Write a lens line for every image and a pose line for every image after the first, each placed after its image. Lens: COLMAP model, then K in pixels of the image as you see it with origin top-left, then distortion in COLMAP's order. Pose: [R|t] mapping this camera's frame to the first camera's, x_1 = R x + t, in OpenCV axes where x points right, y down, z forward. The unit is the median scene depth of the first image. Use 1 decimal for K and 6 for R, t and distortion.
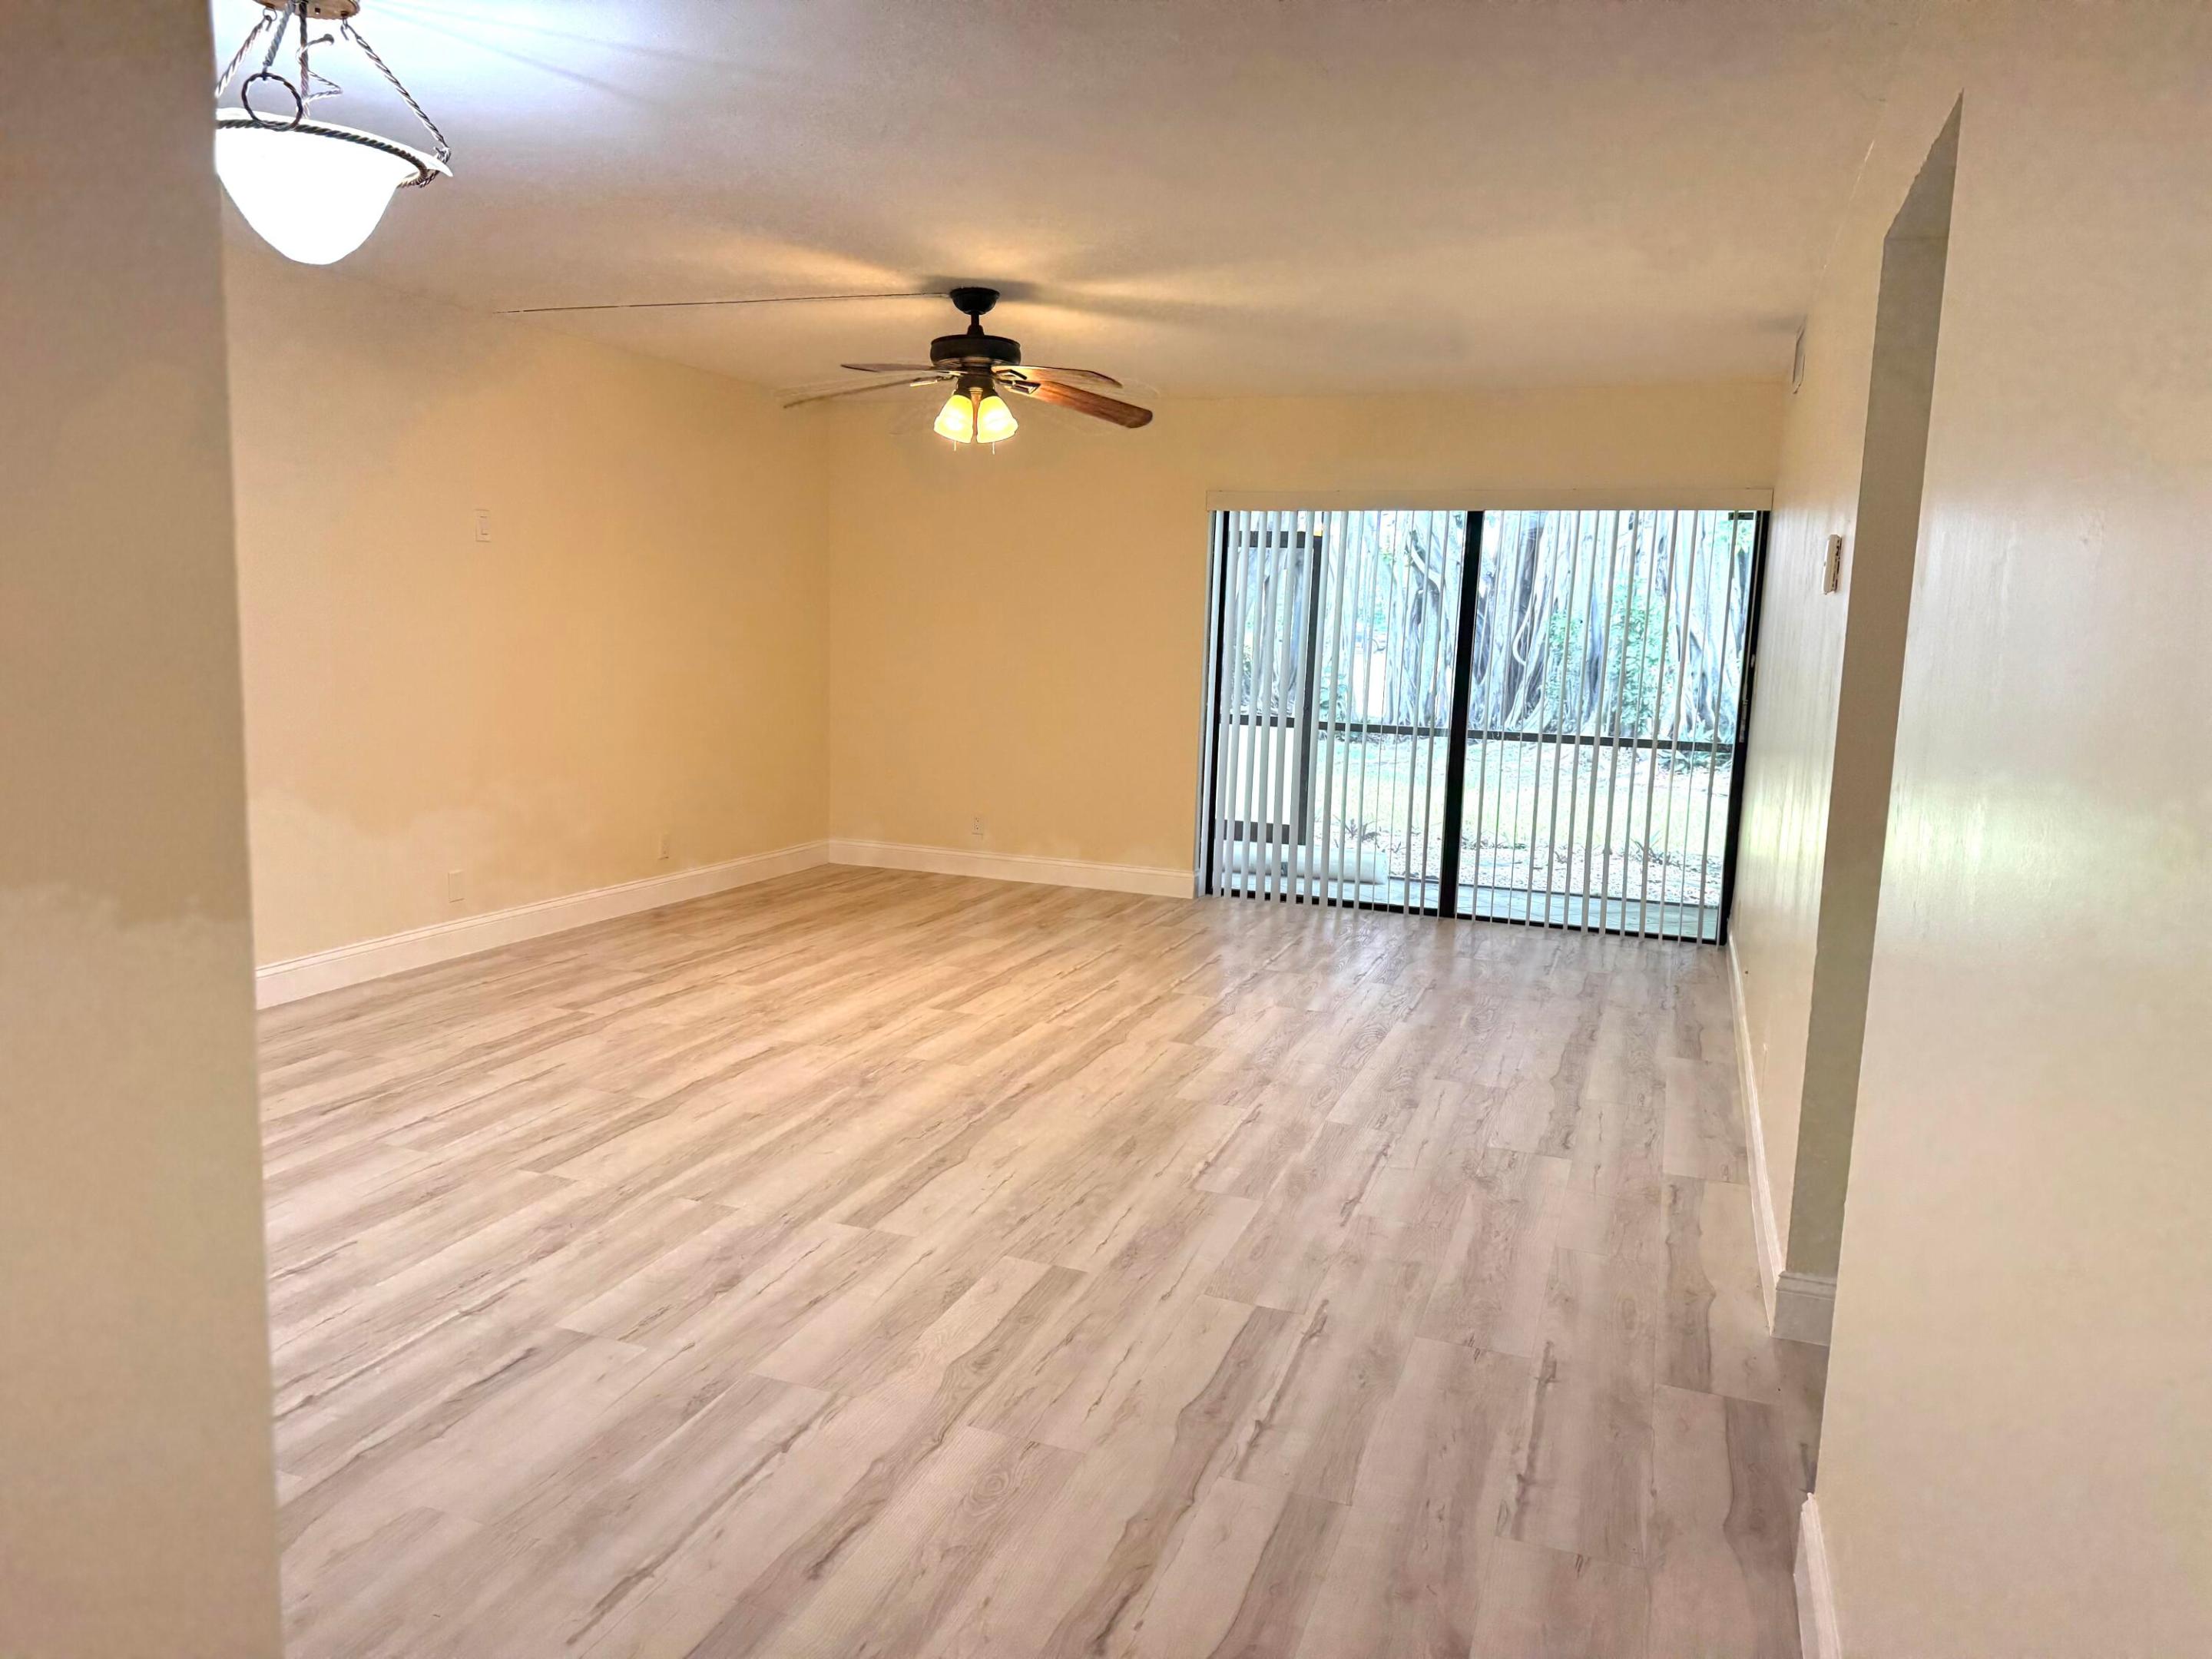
lens RADIAL K [[1560.4, 0, 1111.5], [0, 1560.4, 824.4], [0, 0, 1]] dist [0.078967, -0.040108]
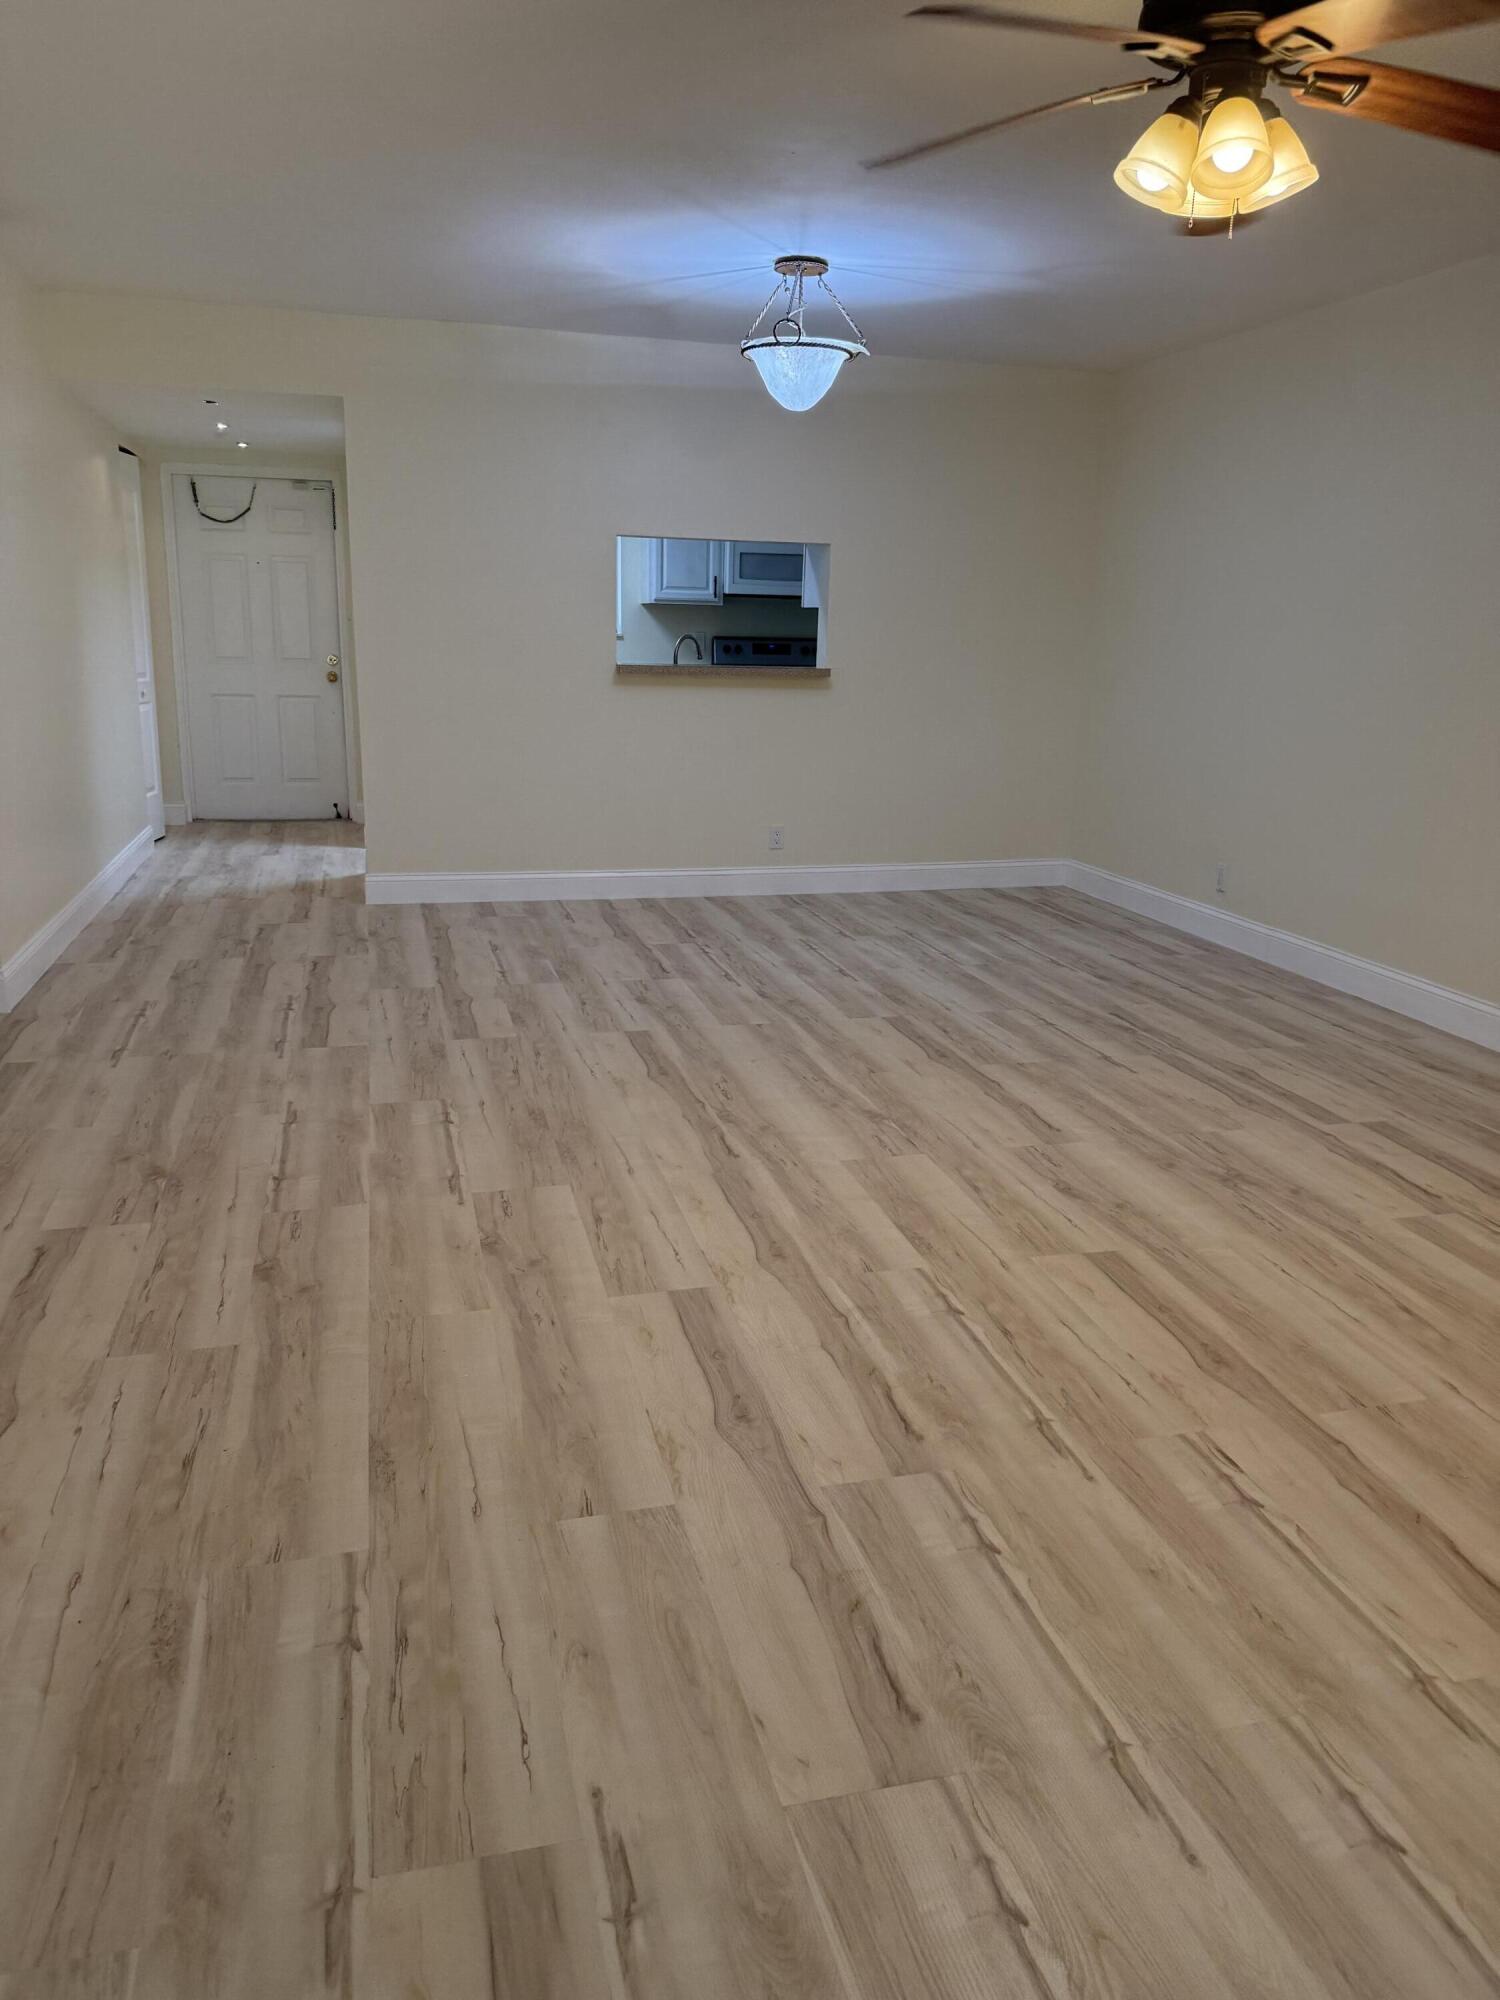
lens RADIAL K [[1410.8, 0, 749.3], [0, 1410.8, 992.5], [0, 0, 1]] dist [0.078967, -0.040108]
pose [[-0.823878, 0.090927, -0.559426, 0.378568], [-0.128258, 0.931530, 0.340295, -0.182793], [0.552064, 0.352113, -0.755805, 1.653259]]
